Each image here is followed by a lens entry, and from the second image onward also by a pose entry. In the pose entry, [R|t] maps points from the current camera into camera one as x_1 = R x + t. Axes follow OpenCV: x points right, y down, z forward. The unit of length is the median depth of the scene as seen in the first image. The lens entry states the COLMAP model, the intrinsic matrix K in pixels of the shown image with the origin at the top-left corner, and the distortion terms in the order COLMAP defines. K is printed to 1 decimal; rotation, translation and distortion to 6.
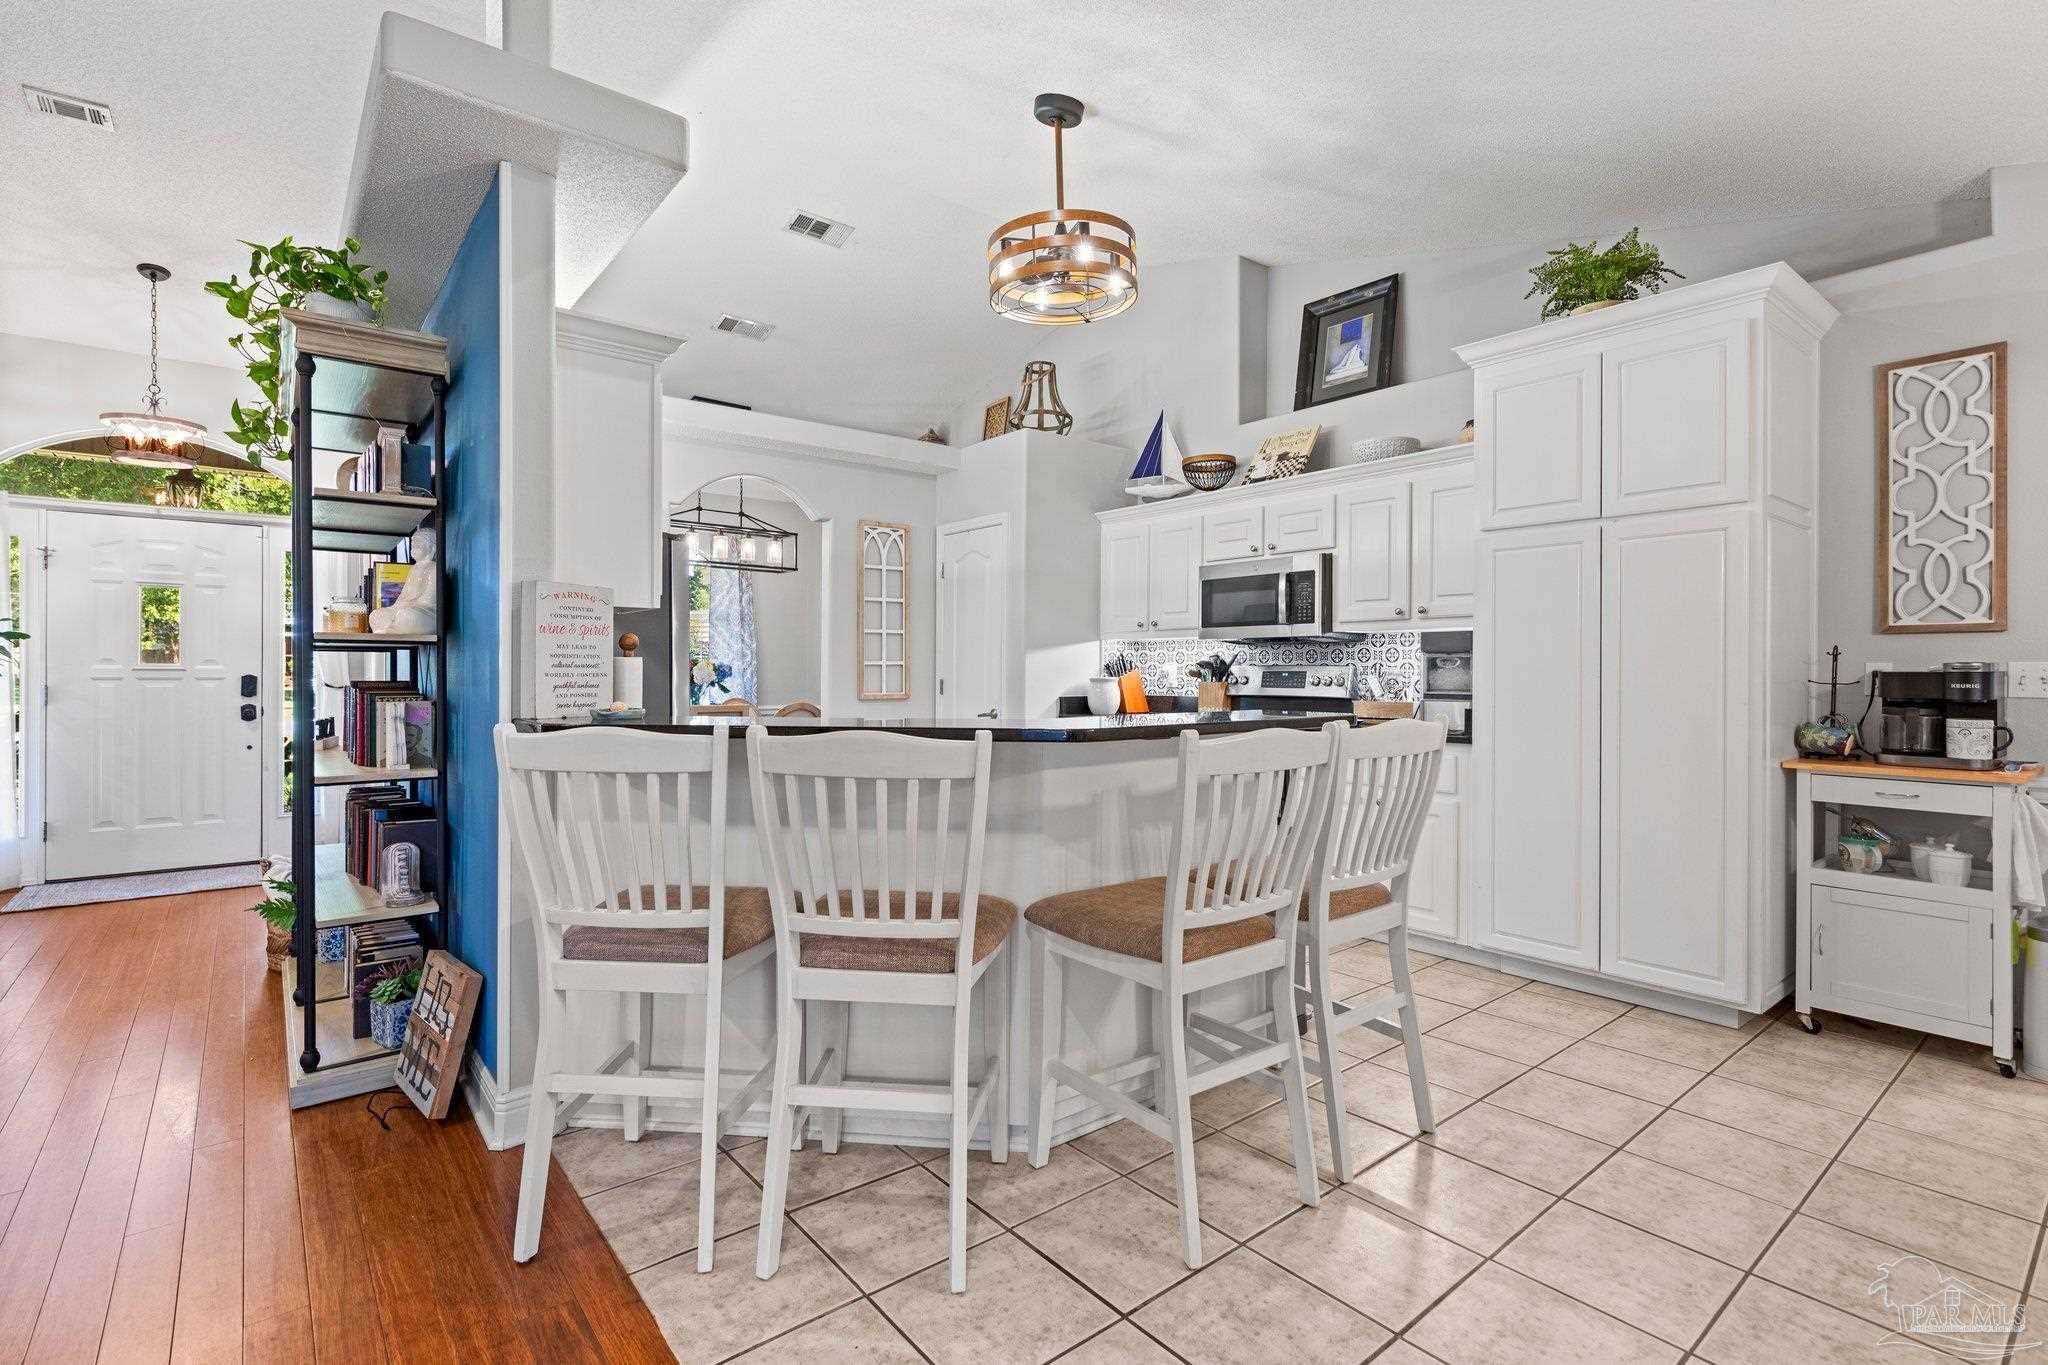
lens RADIAL K [[984.7, 0, 1030.4], [0, 984.7, 669.4], [0, 0, 1]] dist [0.003723, -0.000244]
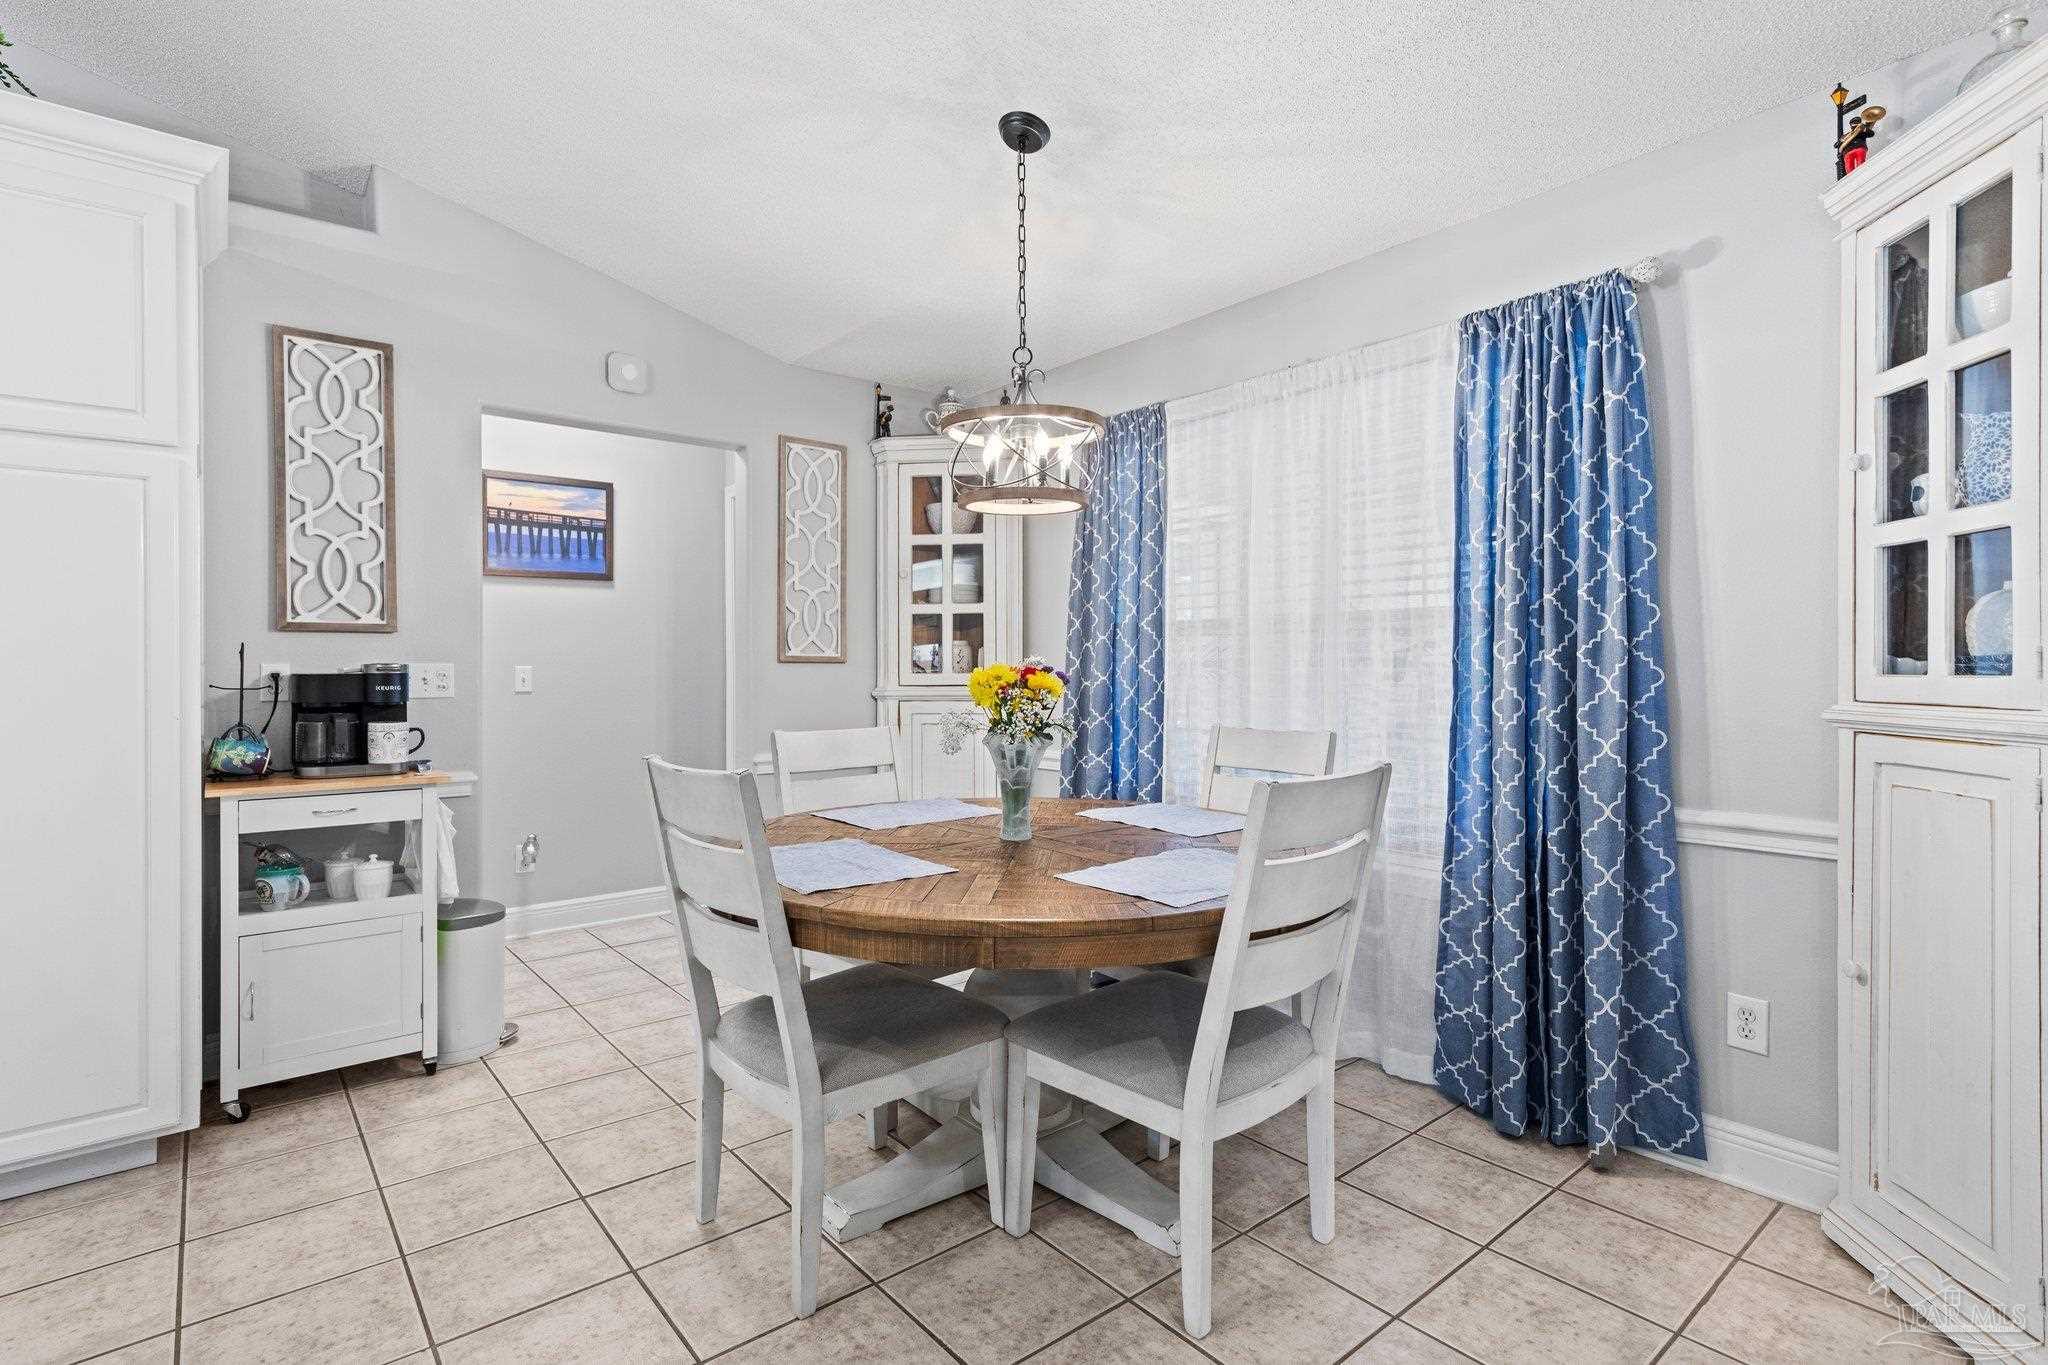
lens RADIAL K [[984.7, 0, 1030.4], [0, 984.7, 669.4], [0, 0, 1]] dist [0.003723, -0.000244]
pose [[0.001330, -0.001130, 0.999998, -0.015812], [0.006463, 0.999978, 0.001122, 0.001514], [-0.999978, 0.006462, 0.001337, 0.349222]]
